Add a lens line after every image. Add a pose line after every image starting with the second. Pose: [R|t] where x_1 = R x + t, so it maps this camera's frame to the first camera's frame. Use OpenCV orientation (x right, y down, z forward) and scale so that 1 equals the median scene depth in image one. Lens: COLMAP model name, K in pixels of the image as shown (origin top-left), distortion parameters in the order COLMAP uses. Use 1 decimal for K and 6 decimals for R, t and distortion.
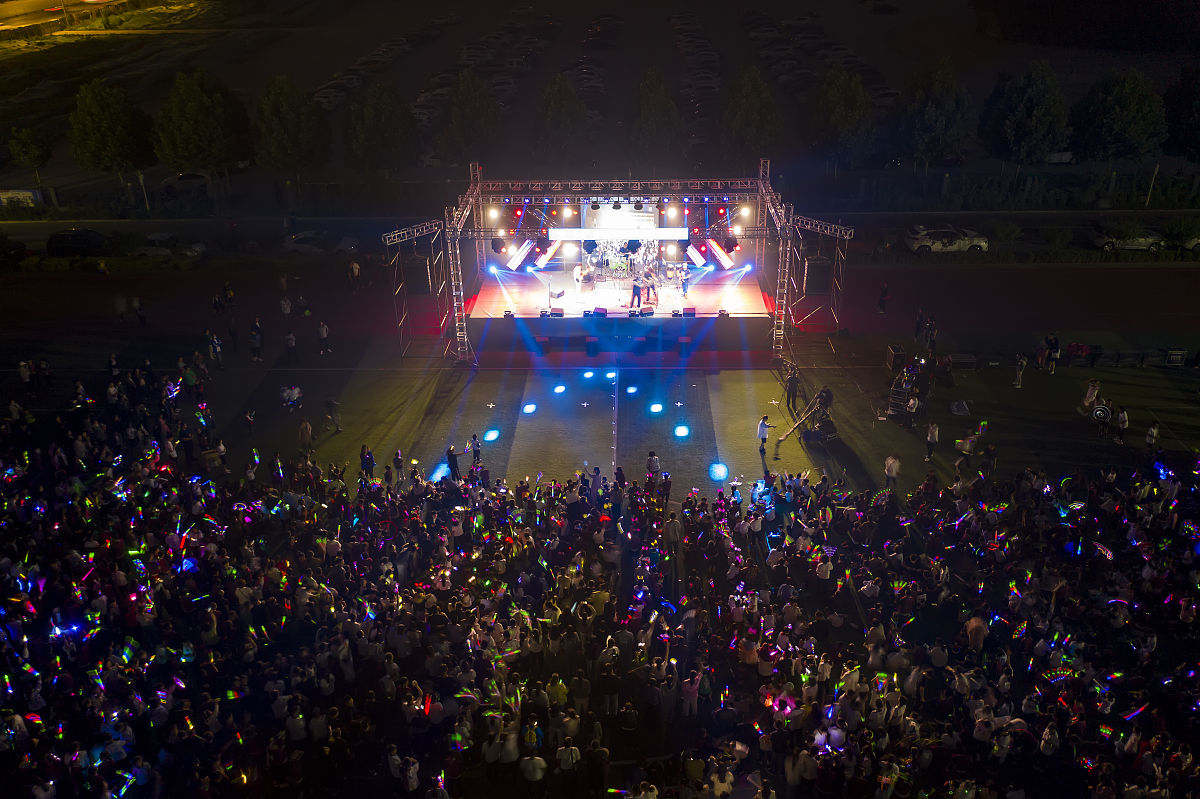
lens RADIAL K [[957.7, 0, 602.2], [0, 957.7, 389.4], [0, 0, 1]] dist [-0.002193, -0.008856]
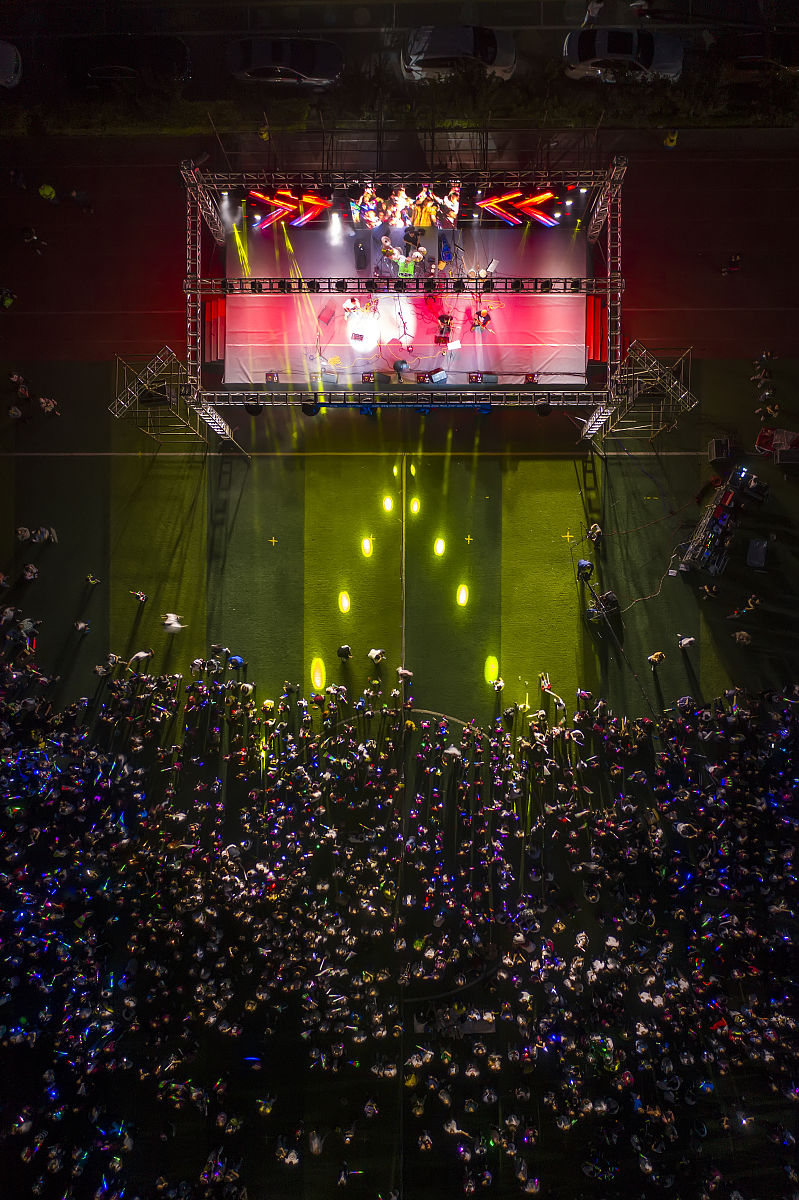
lens RADIAL K [[957.7, 0, 398.3], [0, 957.7, 599.9], [0, 0, 1]] dist [-0.002193, -0.008856]
pose [[0.994549, 0.005833, -0.104109, 0.098210], [0.096628, 0.323670, 0.941223, -0.743029], [0.039187, -0.946152, 0.321342, 0.541950]]
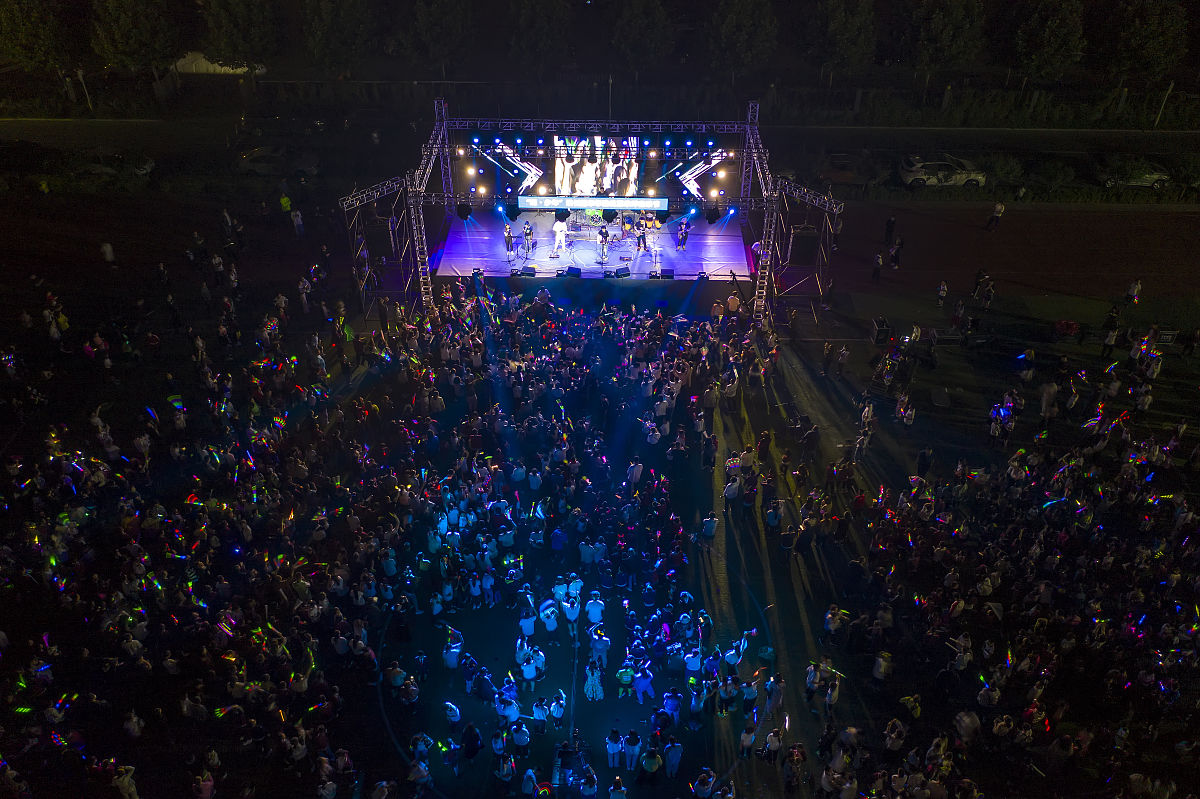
lens RADIAL K [[957.7, 0, 602.2], [0, 957.7, 392.8], [0, 0, 1]] dist [-0.002193, -0.008856]
pose [[0.999717, 0.012960, 0.019961, 0.008379], [-0.016463, 0.982261, 0.186794, -0.135319], [-0.017186, -0.187070, 0.982196, 0.041700]]
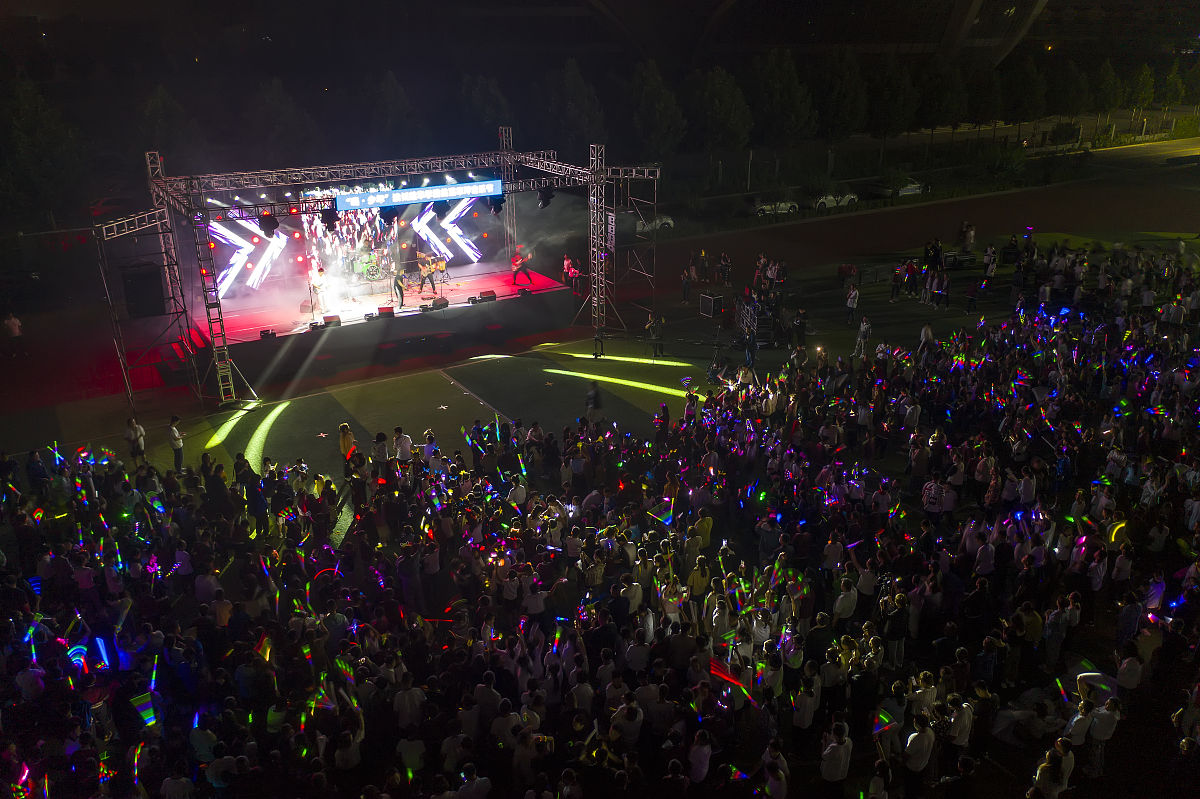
lens RADIAL K [[957.7, 0, 602.9], [0, 957.7, 398.9], [0, 0, 1]] dist [-0.002193, -0.008856]
pose [[0.831487, -0.194159, 0.520511, -0.266654], [0.251143, 0.967105, -0.040441, 0.062360], [-0.495536, 0.164349, 0.852897, 0.241087]]
